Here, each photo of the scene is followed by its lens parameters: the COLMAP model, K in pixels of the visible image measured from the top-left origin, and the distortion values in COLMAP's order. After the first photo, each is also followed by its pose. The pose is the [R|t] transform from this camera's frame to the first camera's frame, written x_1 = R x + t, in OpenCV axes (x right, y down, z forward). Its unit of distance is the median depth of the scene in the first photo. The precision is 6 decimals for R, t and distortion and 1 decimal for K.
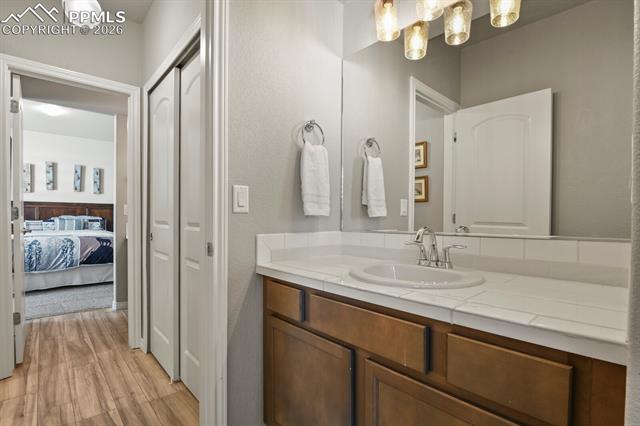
lens RADIAL K [[314.6, 0, 325.8], [0, 314.6, 212.6], [0, 0, 1]] dist [-0.002591, -0.000409]
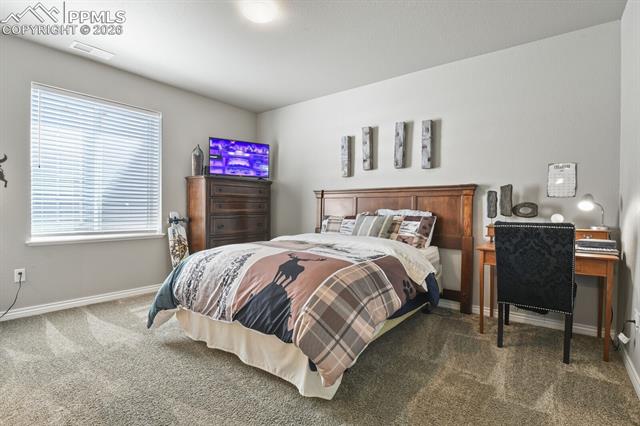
lens RADIAL K [[314.6, 0, 325.8], [0, 314.6, 212.6], [0, 0, 1]] dist [-0.002591, -0.000409]
pose [[0.176011, -0.000074, -0.984388, -0.256843], [0.006864, 0.999976, 0.001152, 0.014290], [0.984364, -0.006960, 0.176007, 0.807026]]
